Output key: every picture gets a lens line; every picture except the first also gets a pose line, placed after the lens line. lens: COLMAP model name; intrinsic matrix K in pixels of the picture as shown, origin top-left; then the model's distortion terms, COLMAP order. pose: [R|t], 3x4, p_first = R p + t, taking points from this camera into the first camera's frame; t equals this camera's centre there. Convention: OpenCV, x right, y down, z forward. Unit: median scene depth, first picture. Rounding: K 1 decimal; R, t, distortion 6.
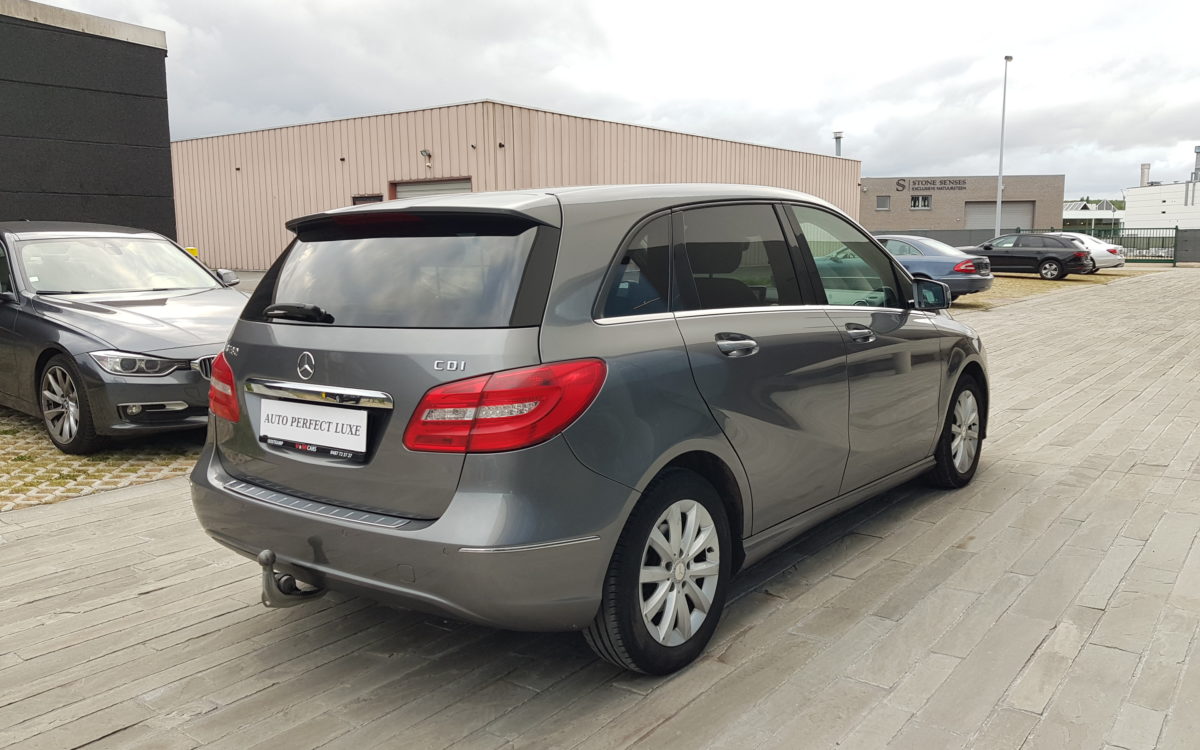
lens RADIAL K [[927.6, 0, 600.0], [0, 927.6, 375.0], [0, 0, 1]] dist [0.078796, -0.121011]
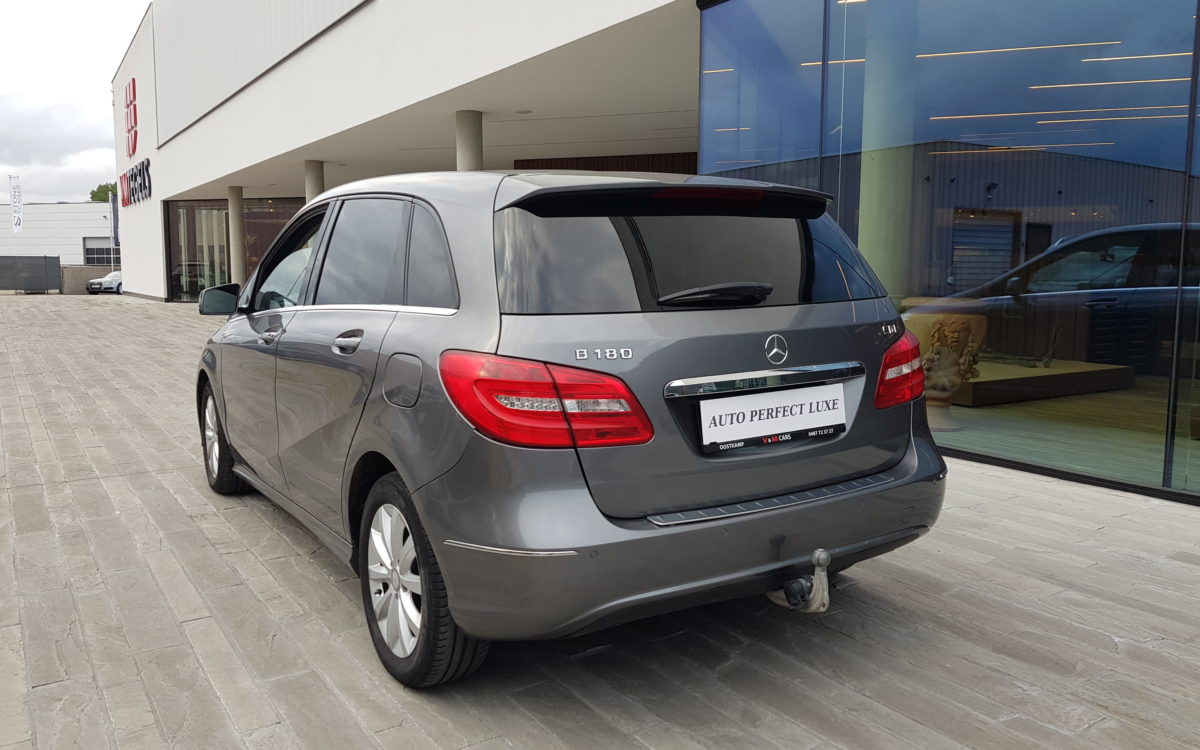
lens RADIAL K [[931.5, 0, 592.1], [0, 931.5, 370.5], [0, 0, 1]] dist [0.073955, -0.113900]
pose [[0.329170, -0.090109, 0.939961, -0.925084], [0.124607, 0.990876, 0.051353, -0.043887], [-0.936013, 0.100221, 0.337395, 0.642854]]
